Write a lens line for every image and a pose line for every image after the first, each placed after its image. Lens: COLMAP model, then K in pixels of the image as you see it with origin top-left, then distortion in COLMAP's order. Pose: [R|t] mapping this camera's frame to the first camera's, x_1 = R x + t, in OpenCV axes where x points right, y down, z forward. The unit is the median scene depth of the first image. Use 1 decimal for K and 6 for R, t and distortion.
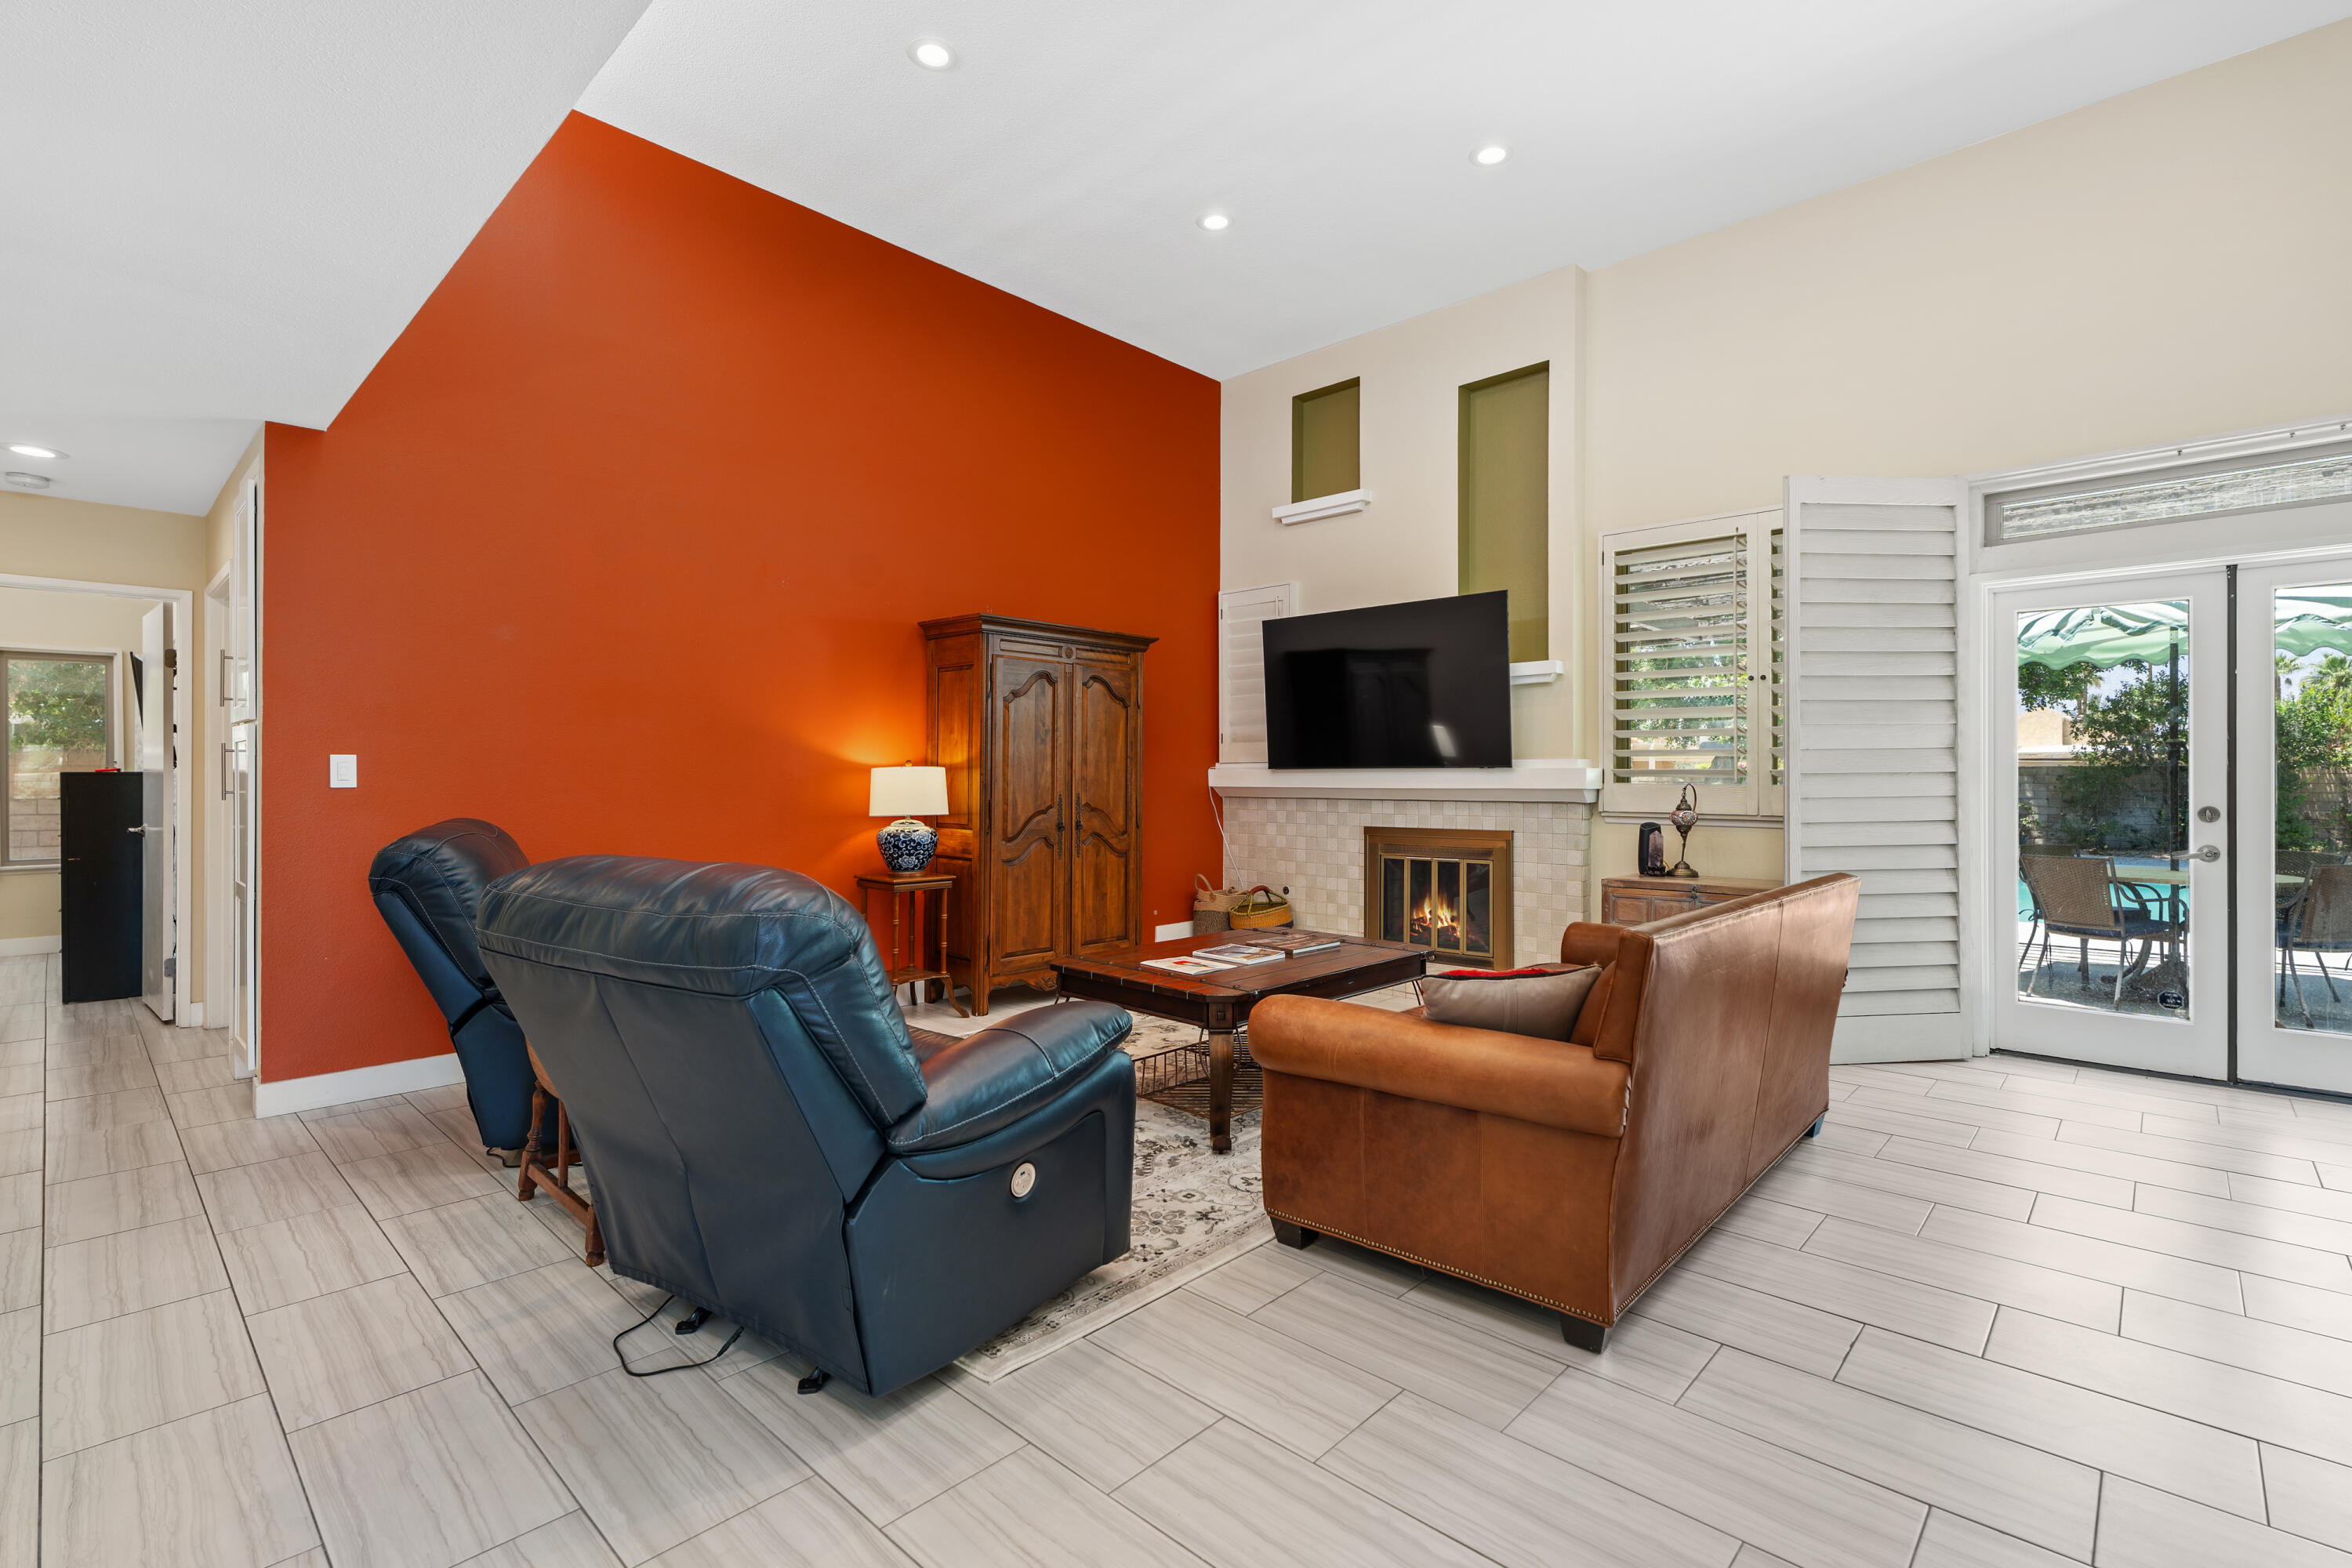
lens RADIAL K [[1066.7, 0, 1111.0], [0, 1066.7, 775.9], [0, 0, 1]] dist [-0.001745, -0.000235]
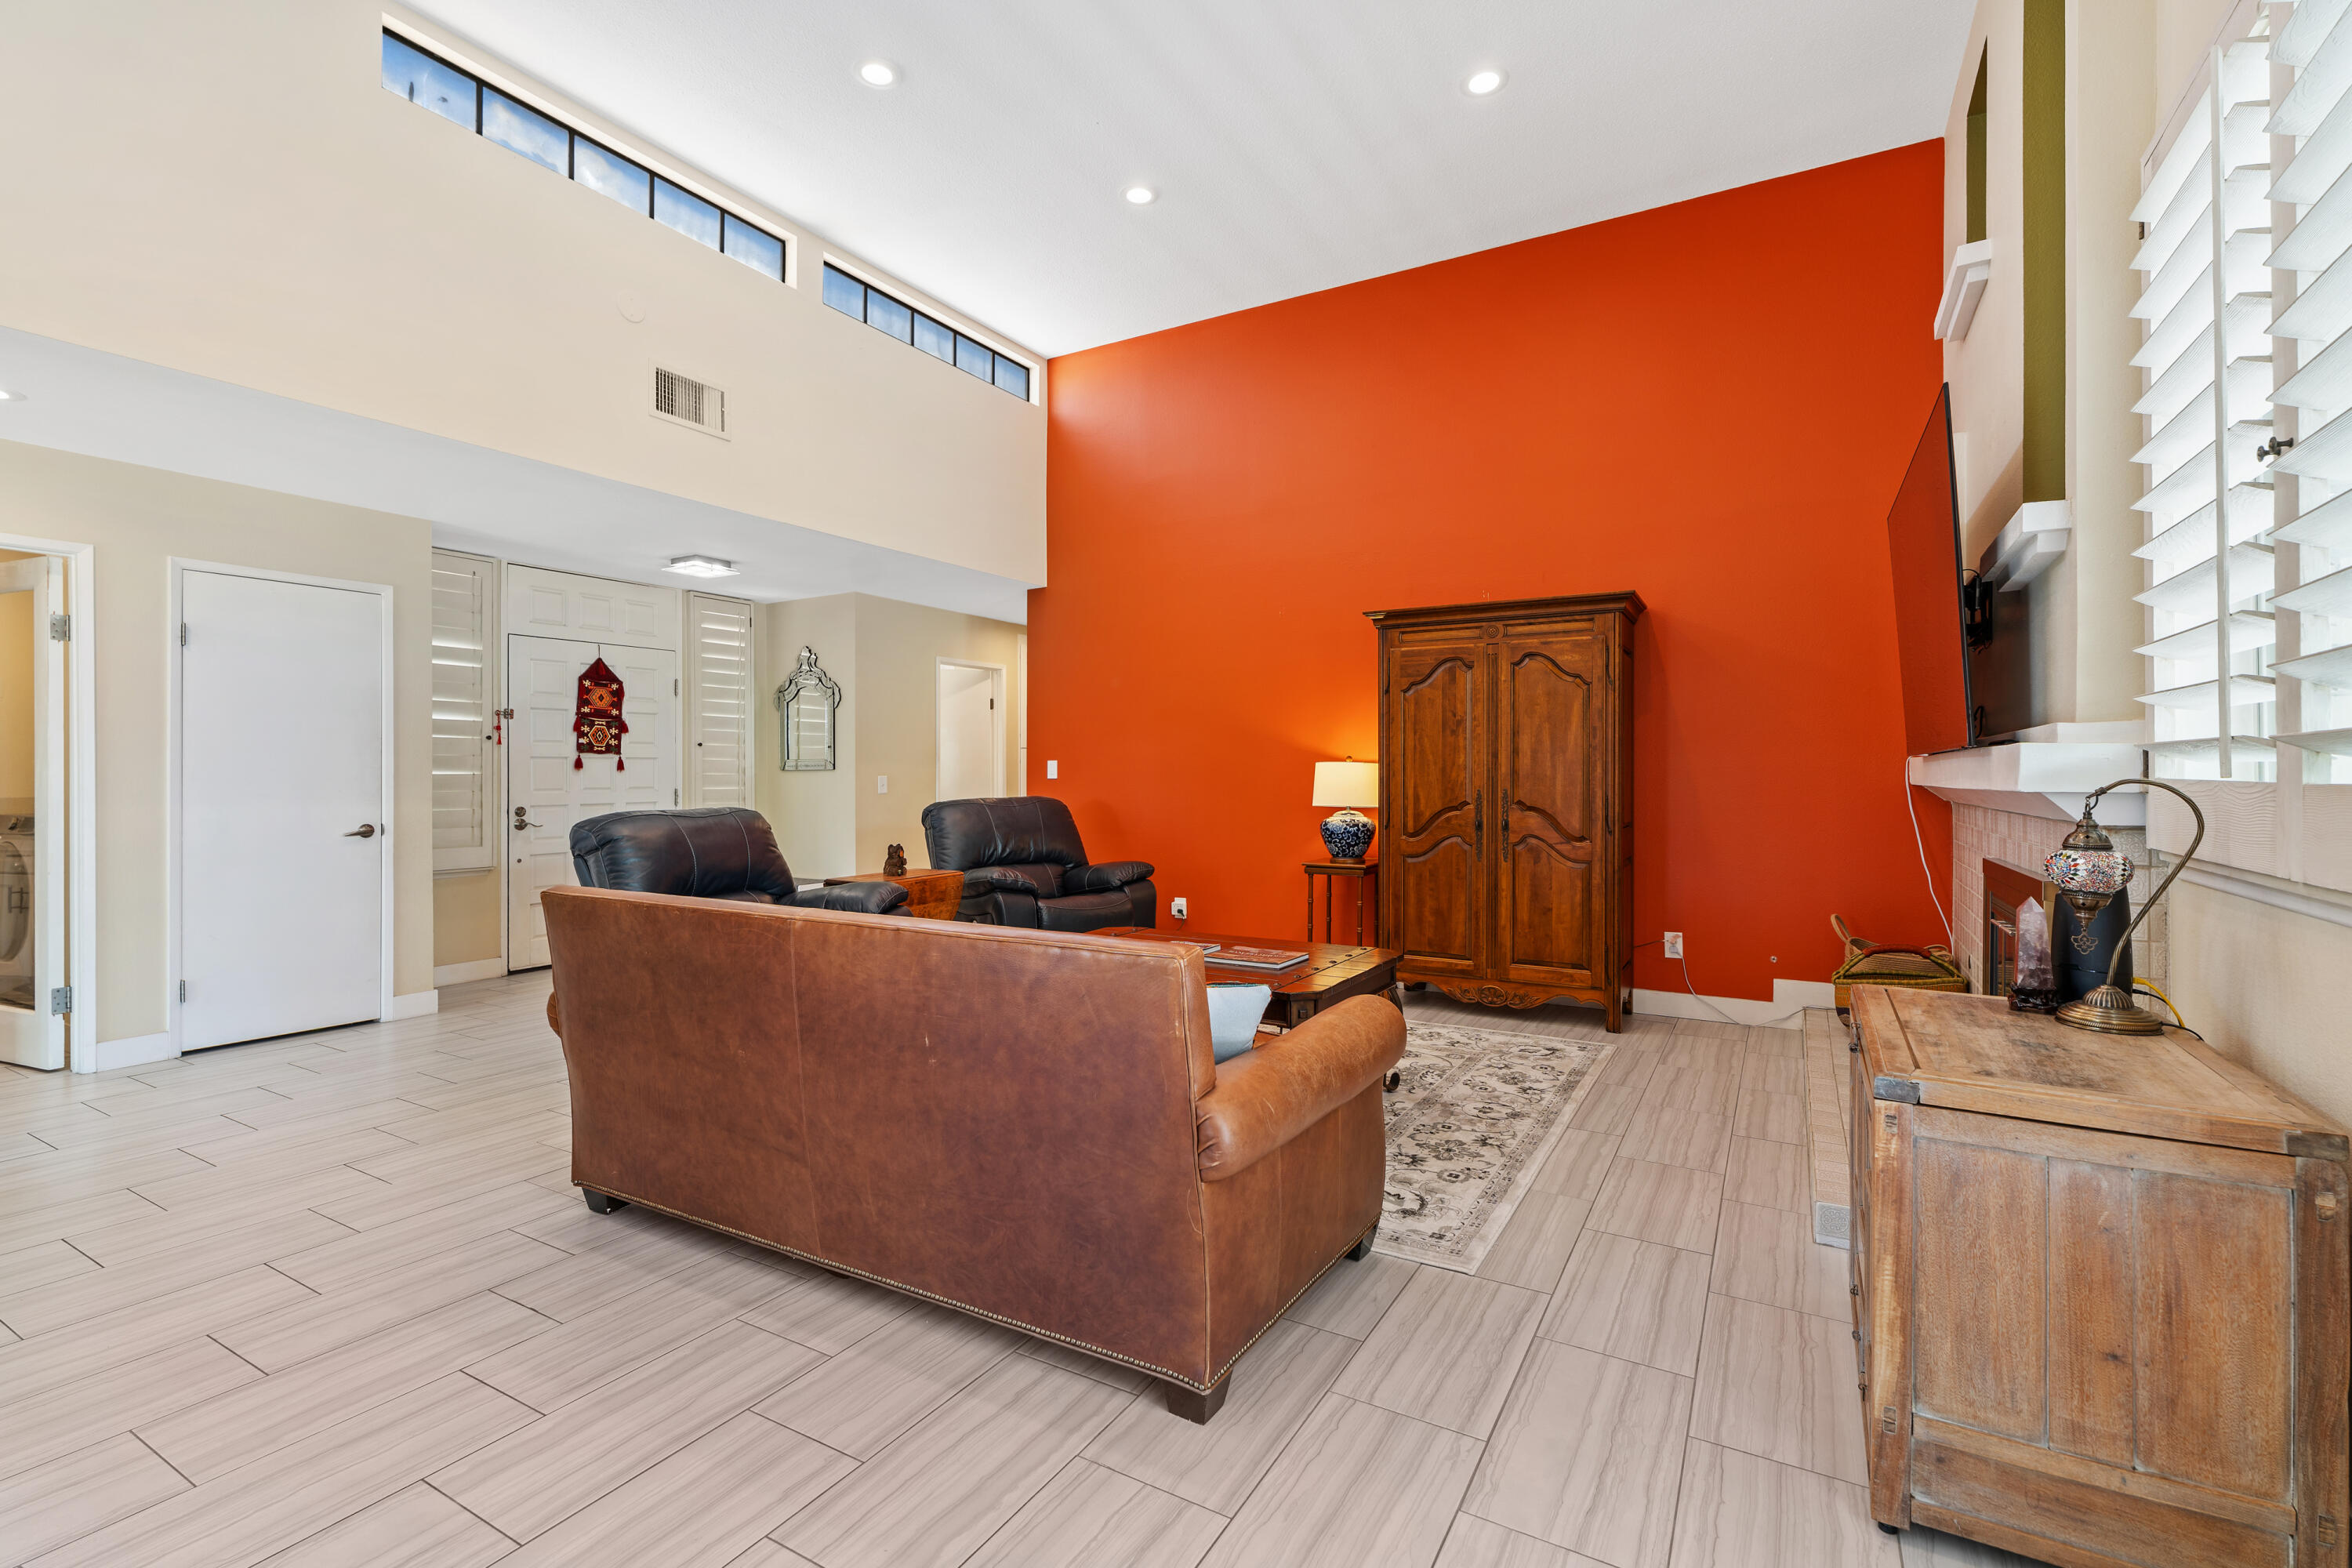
lens RADIAL K [[1035.3, 0, 1217.2], [0, 1035.3, 772.1], [0, 0, 1]] dist [-0.000298, -0.000248]
pose [[0.272908, -0.004035, -0.962032, 0.731874], [0.003941, 0.999988, -0.003076, 0.004292], [0.962032, -0.002952, 0.272921, 0.538816]]
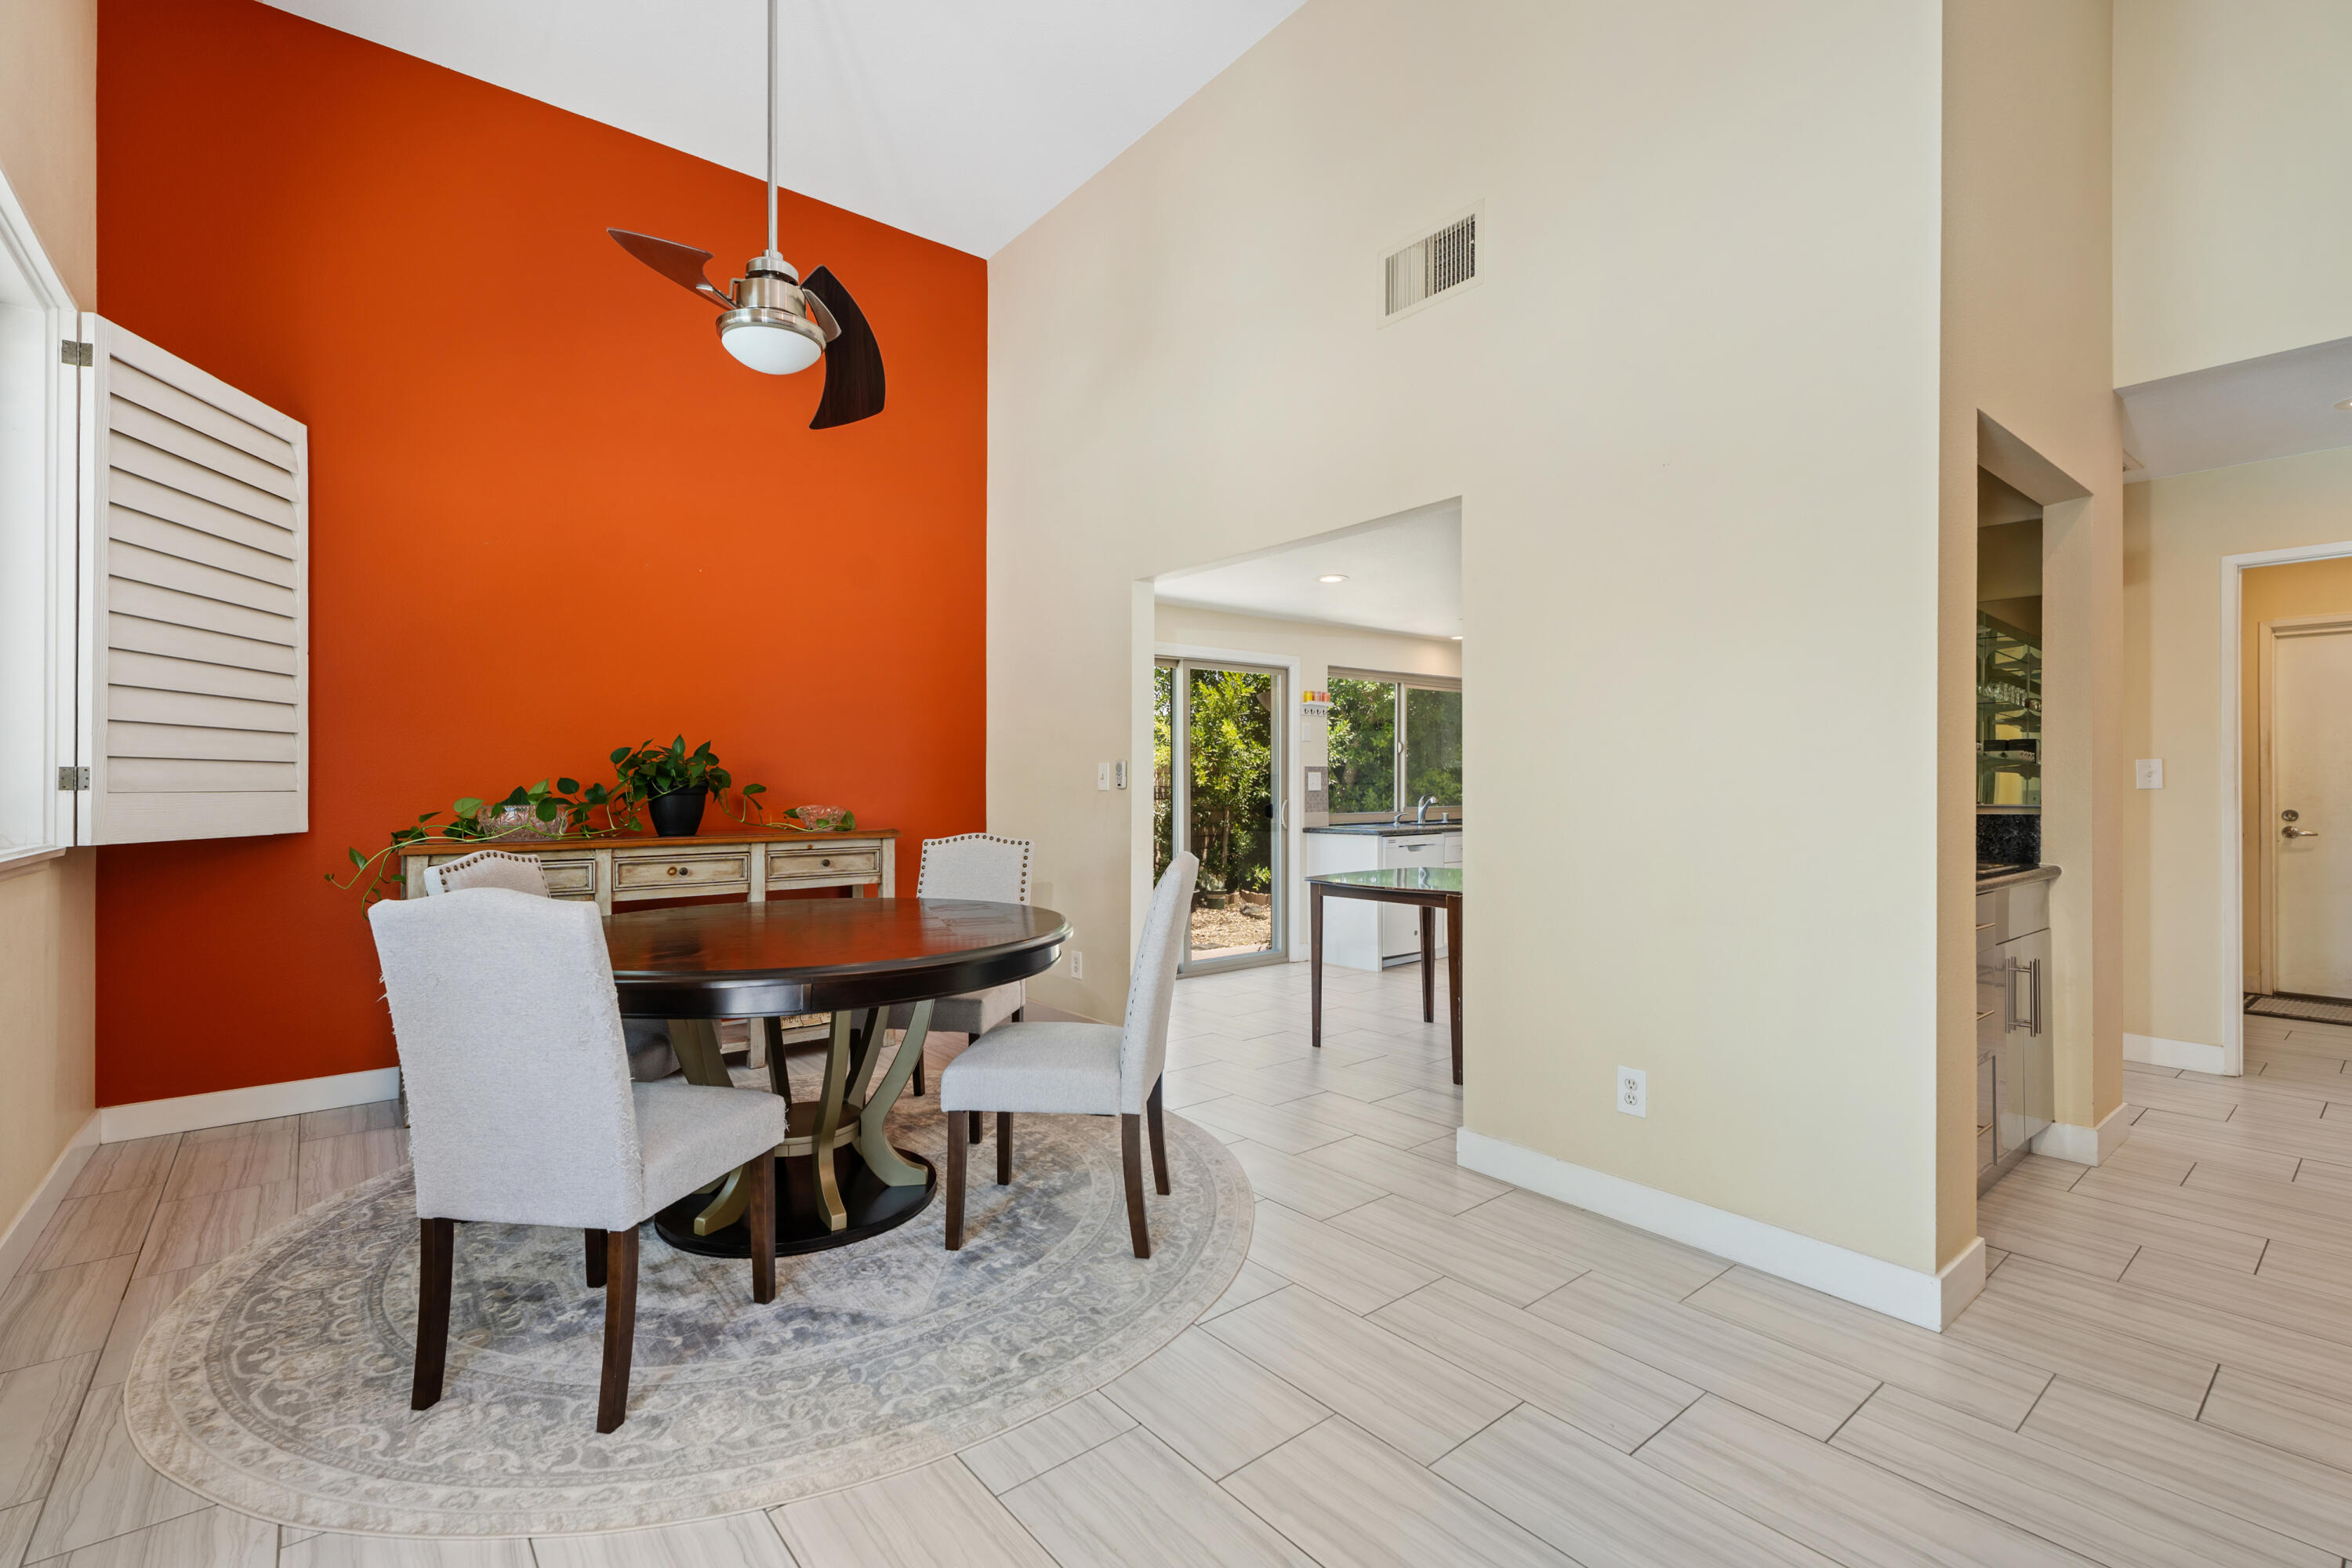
lens RADIAL K [[1027.5, 0, 1137.1], [0, 1027.5, 787.8], [0, 0, 1]] dist [0.002871, 0.000256]
pose [[-0.992573, 0.000684, 0.121650, 0.599844], [0.000570, 0.999999, -0.000973, 0.004969], [-0.121651, -0.000896, -0.992573, 0.692810]]
